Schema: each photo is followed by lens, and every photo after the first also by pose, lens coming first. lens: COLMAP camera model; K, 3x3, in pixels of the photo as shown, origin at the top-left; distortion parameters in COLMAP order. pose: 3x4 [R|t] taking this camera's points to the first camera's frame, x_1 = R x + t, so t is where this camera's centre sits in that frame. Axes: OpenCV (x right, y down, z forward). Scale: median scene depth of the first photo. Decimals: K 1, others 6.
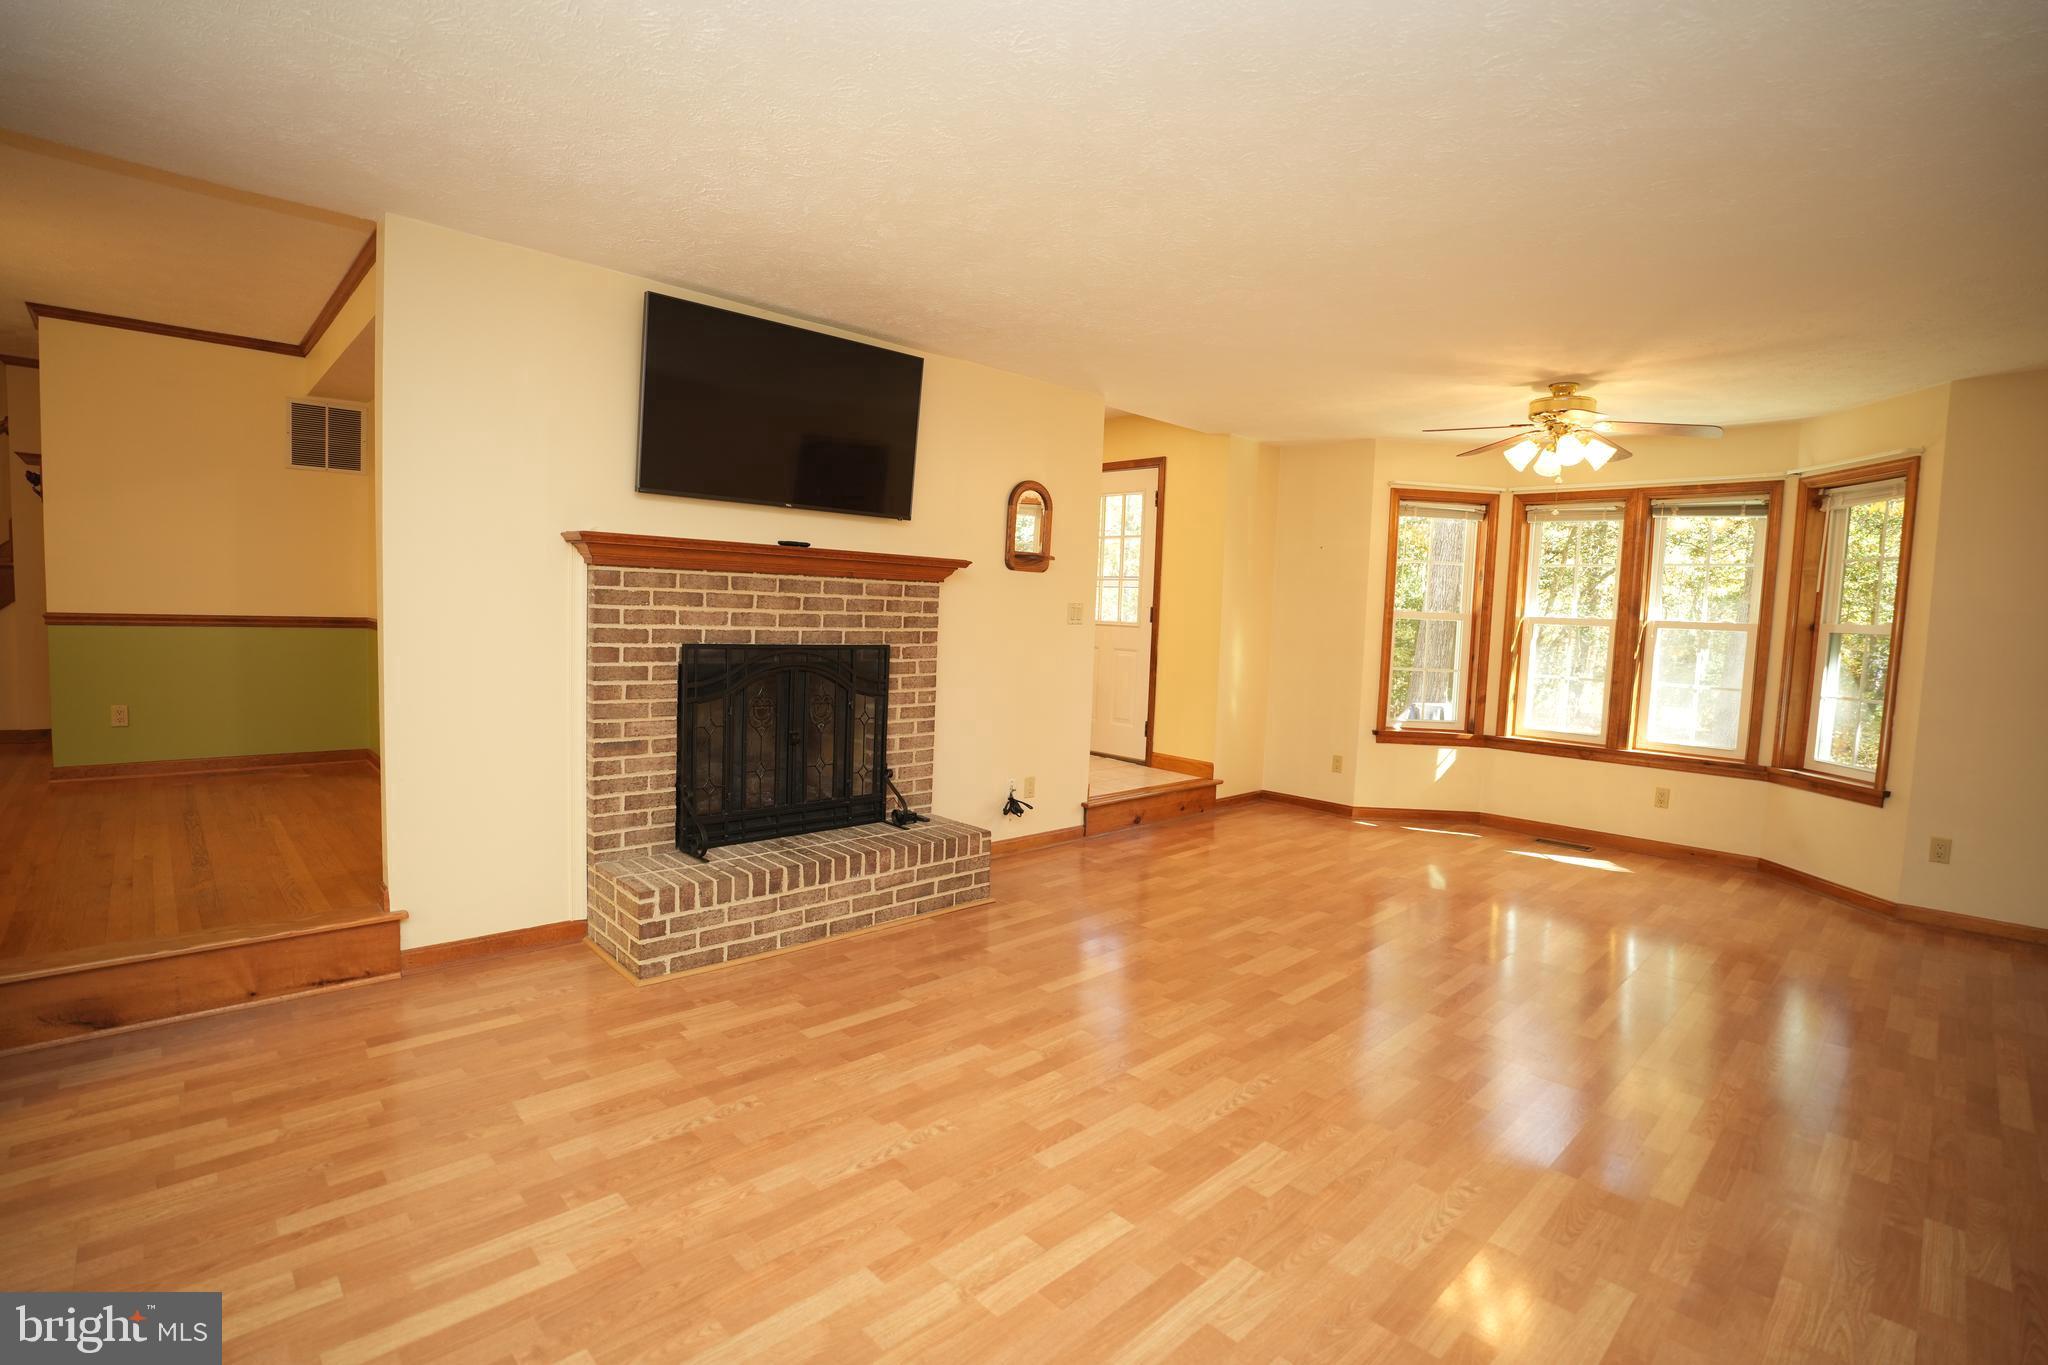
lens RADIAL K [[960.6, 0, 1024.0], [0, 960.6, 682.5], [0, 0, 1]] dist [-0.065207, 0.021251]
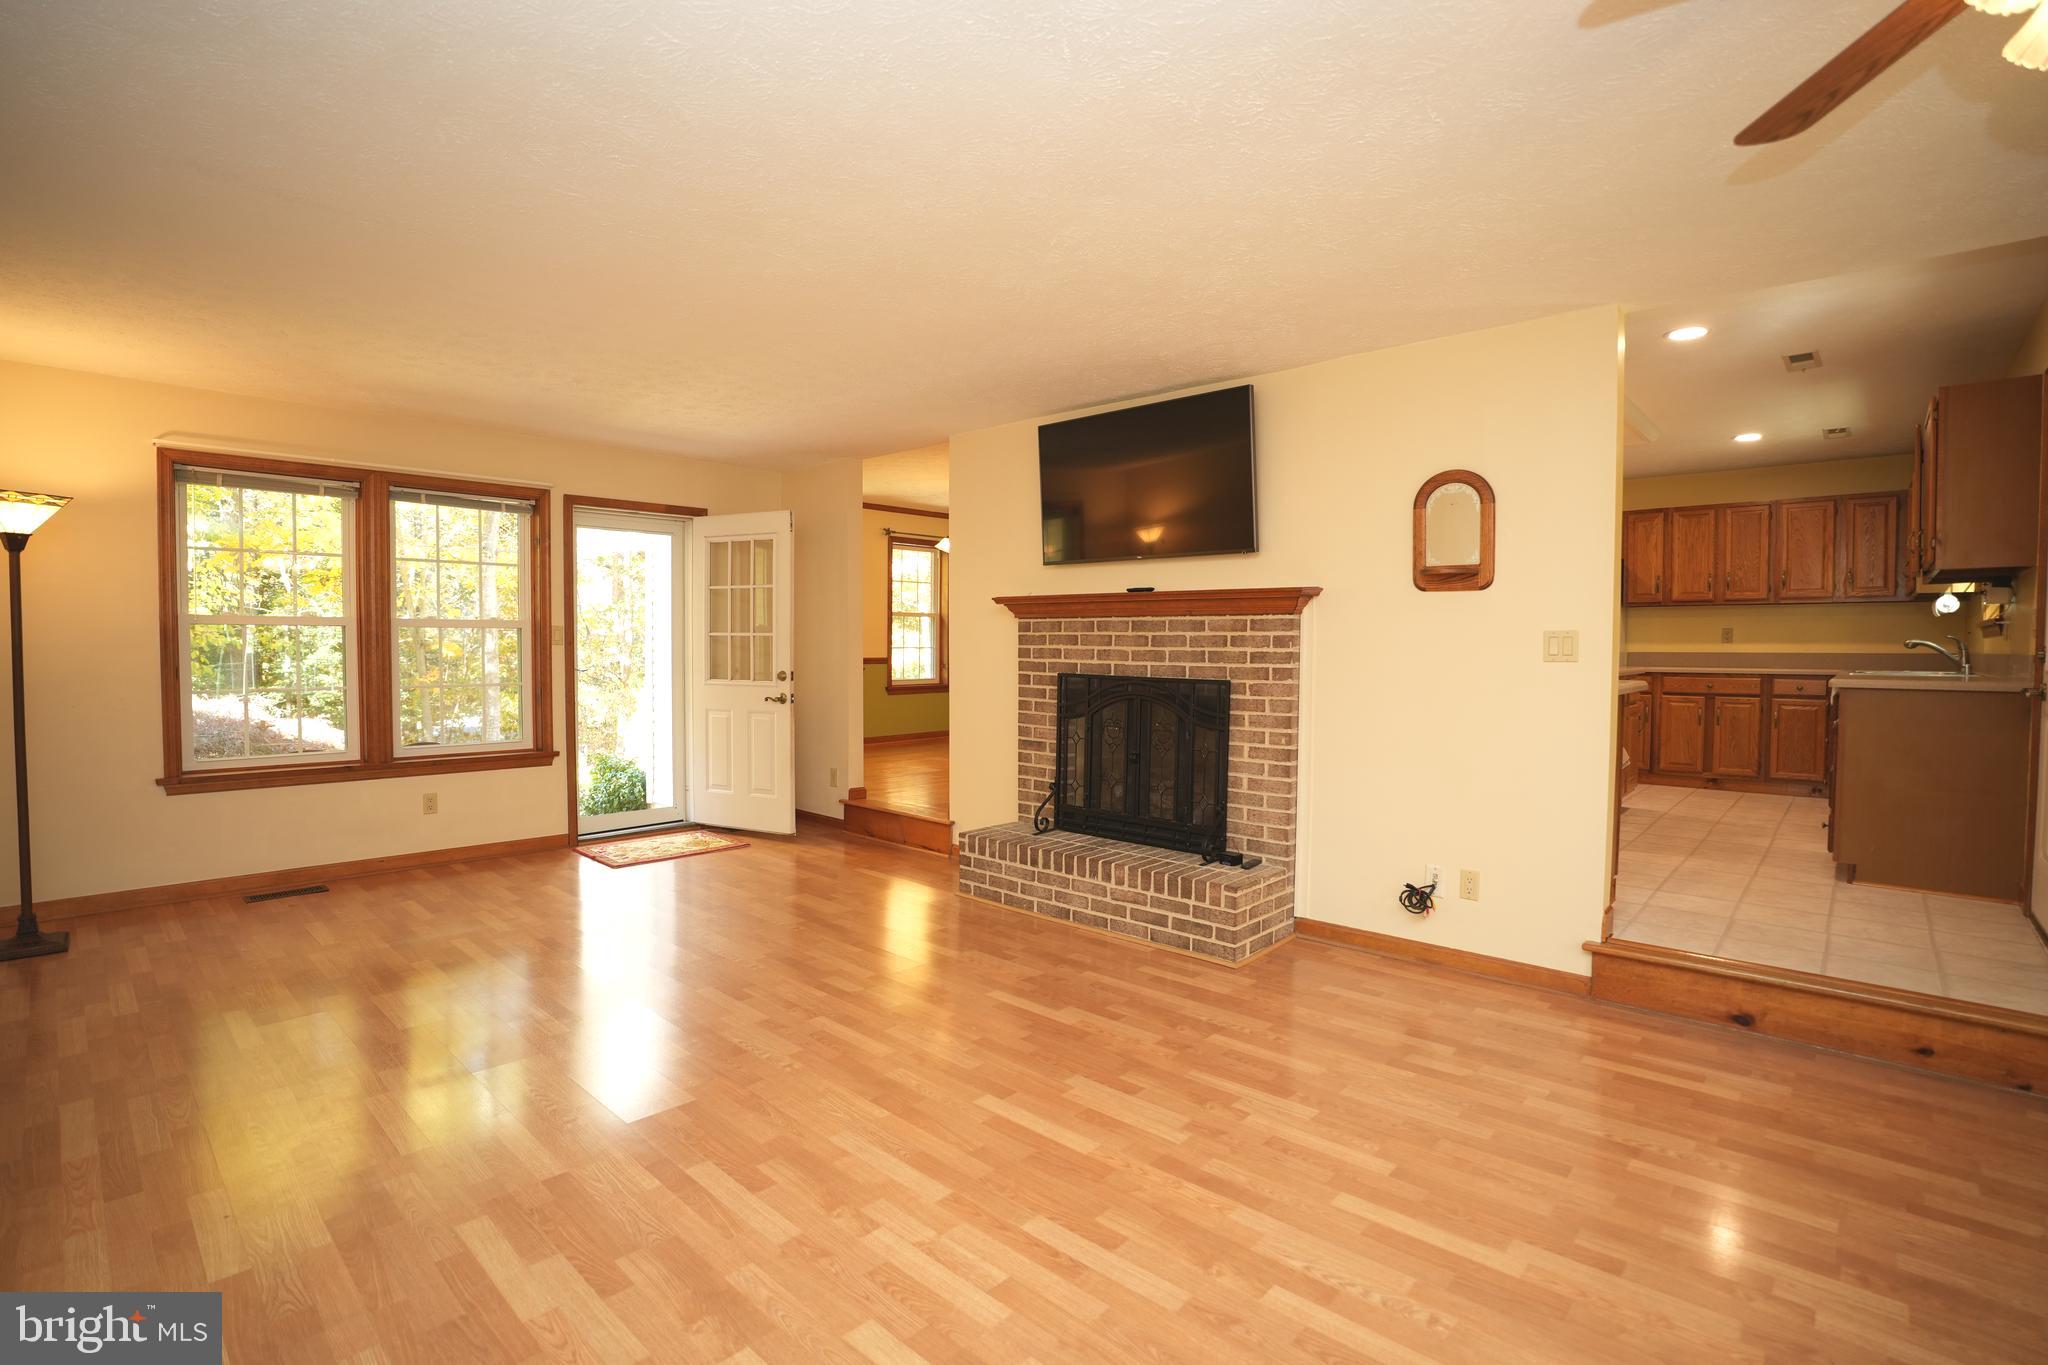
lens RADIAL K [[960.6, 0, 1024.0], [0, 960.6, 682.5], [0, 0, 1]] dist [-0.065207, 0.021251]
pose [[0.065817, 0.006670, -0.997809, 0.908810], [-0.080925, 0.996719, 0.001325, -0.022945], [0.994545, 0.080660, 0.066141, 0.787848]]
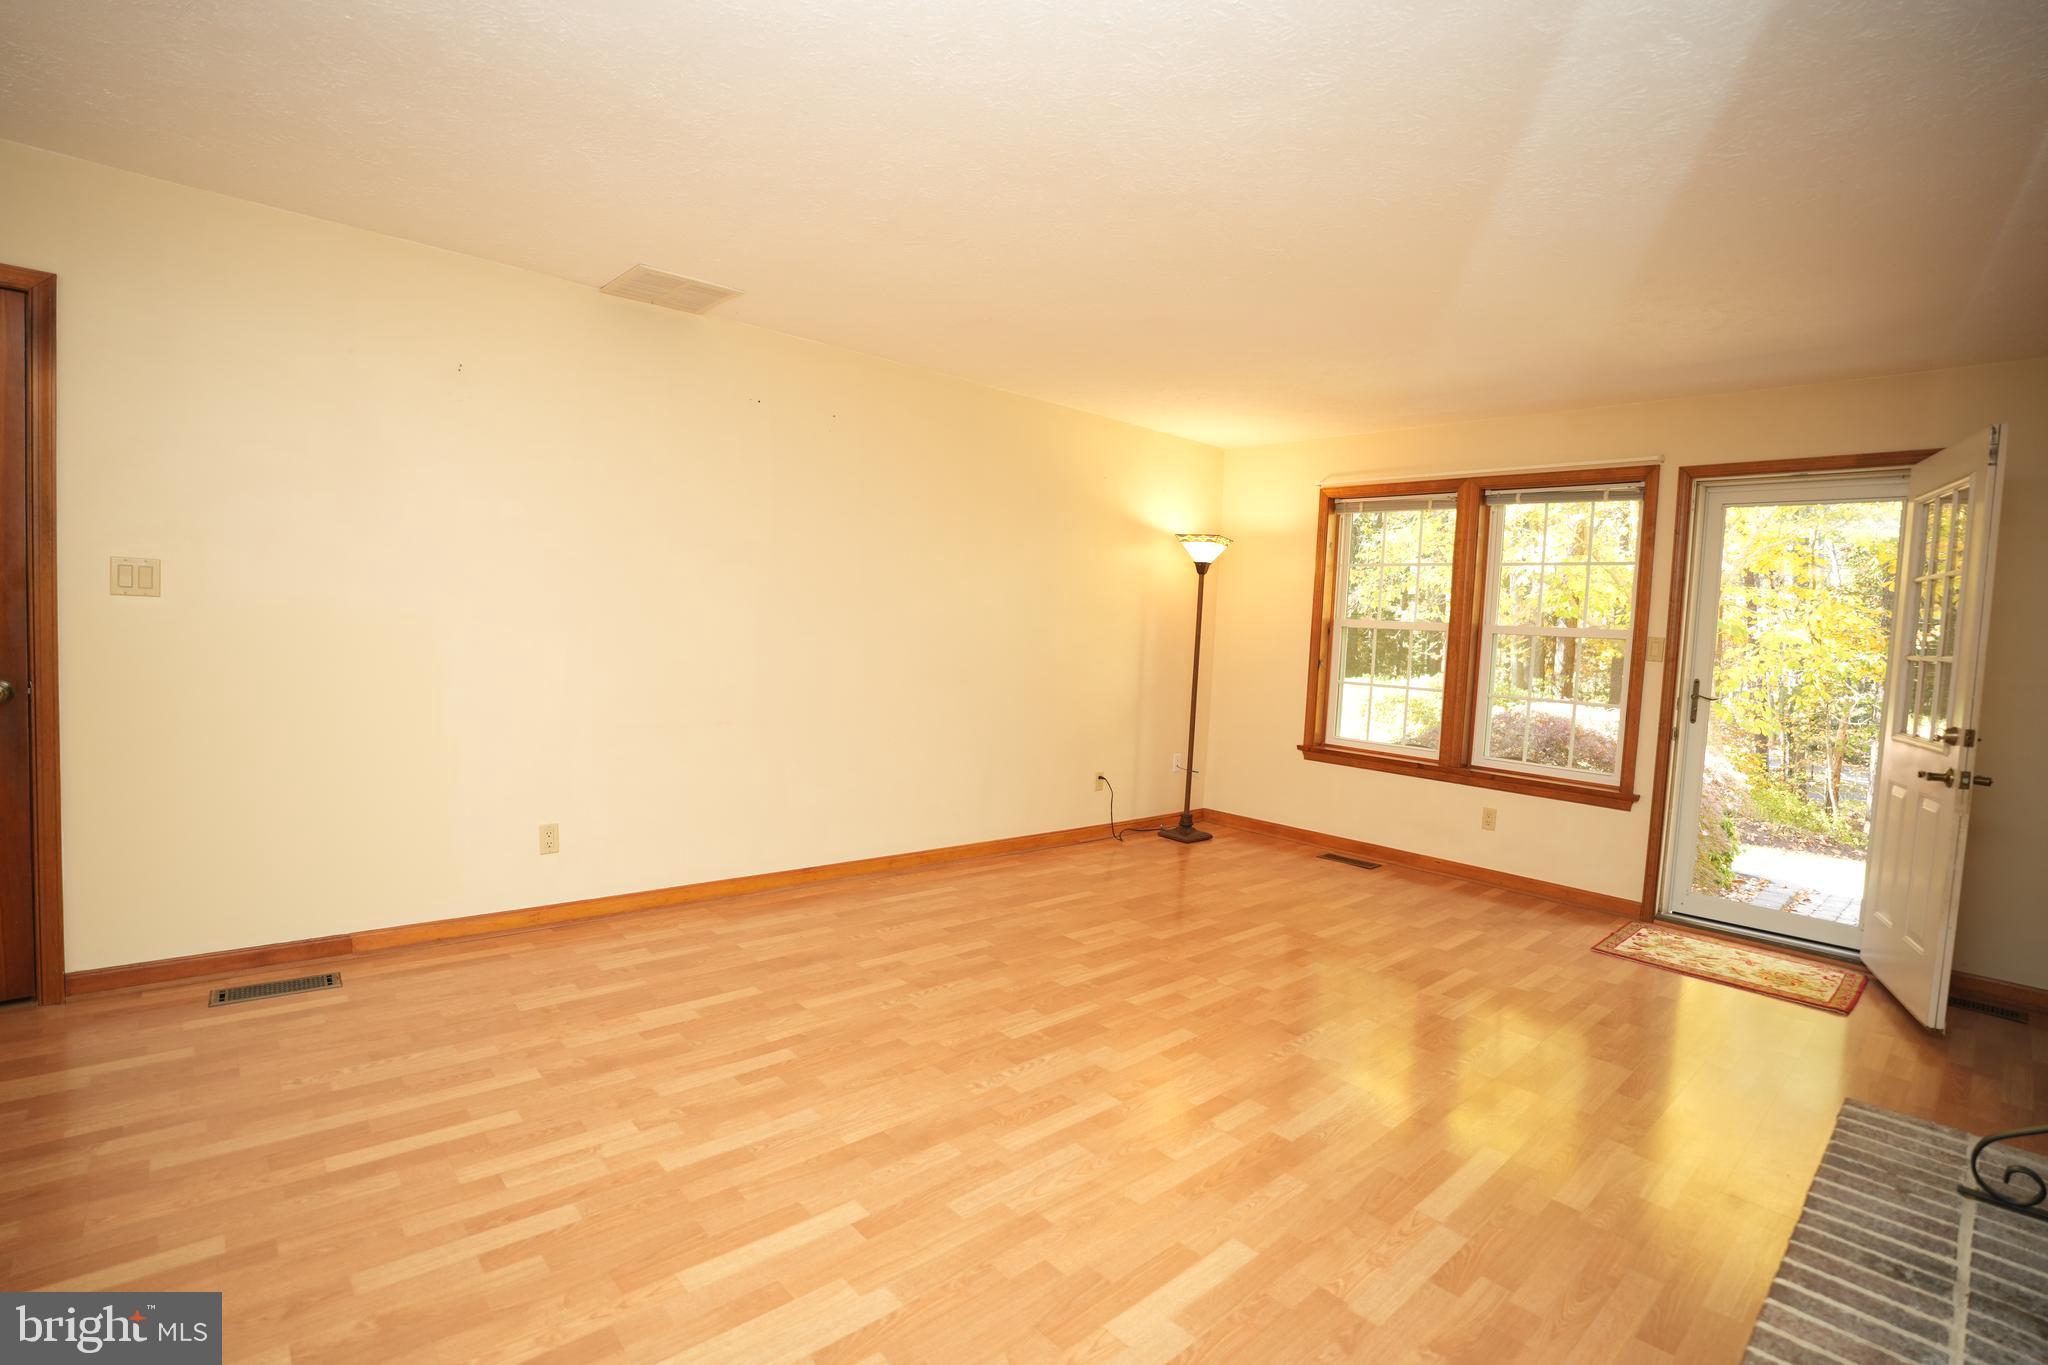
lens RADIAL K [[952.2, 0, 1024.0], [0, 952.2, 682.5], [0, 0, 1]] dist [-0.043117, 0.000264]
pose [[-0.995997, -0.084802, 0.028248, 0.147539], [-0.080037, 0.986837, 0.140522, -0.090818], [-0.039793, 0.137699, -0.989674, 1.298908]]
